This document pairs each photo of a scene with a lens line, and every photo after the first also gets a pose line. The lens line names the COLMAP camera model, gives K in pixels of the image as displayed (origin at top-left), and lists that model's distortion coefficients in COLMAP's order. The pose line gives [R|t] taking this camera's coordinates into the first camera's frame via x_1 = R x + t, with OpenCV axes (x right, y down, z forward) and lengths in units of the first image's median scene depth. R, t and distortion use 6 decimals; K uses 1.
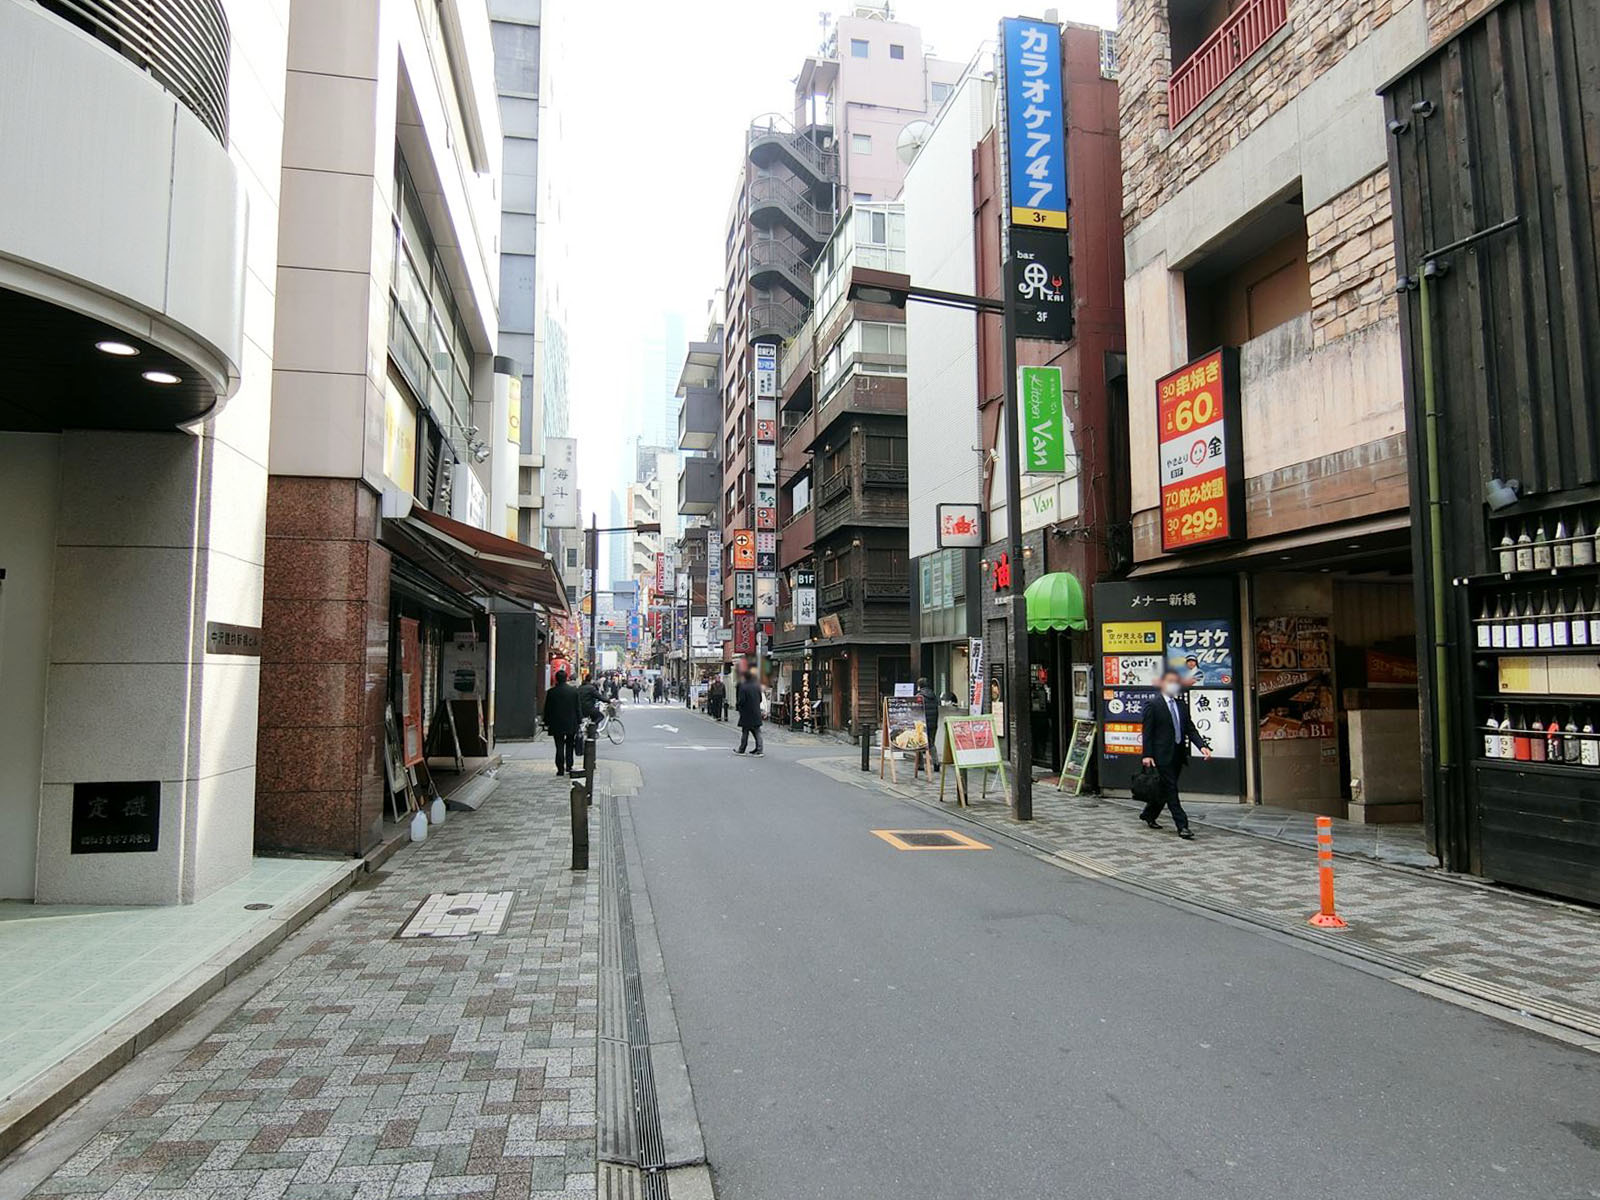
lens RADIAL K [[902.1, 0, 800.0], [0, 902.1, 600.0], [0, 0, 1]] dist [0.000682, 0.000788]
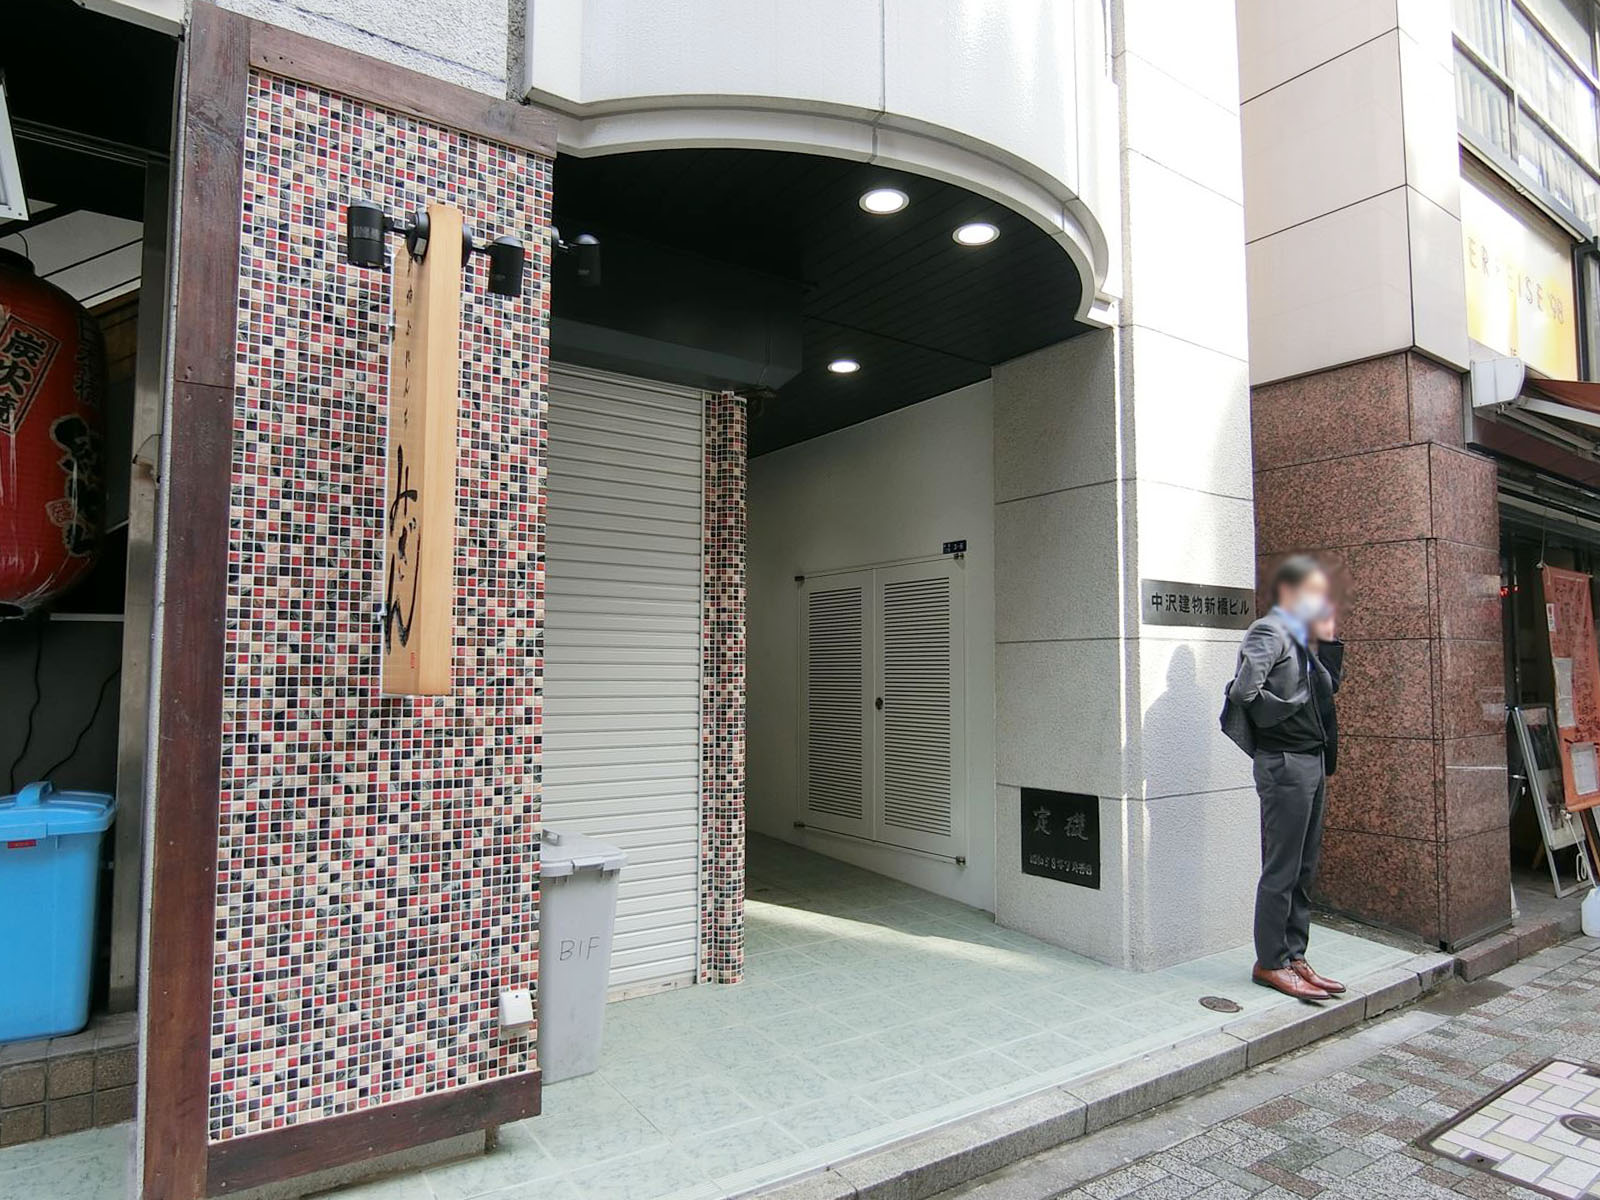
lens RADIAL K [[972.3, 0, 801.3], [0, 972.3, 622.4], [0, 0, 1]] dist [-0.016161, -0.003900]
pose [[0.390853, -0.049303, -0.919132, -0.058305], [0.075843, 0.996894, -0.021222, 0.053605], [0.917323, -0.061415, 0.393378, 0.449704]]
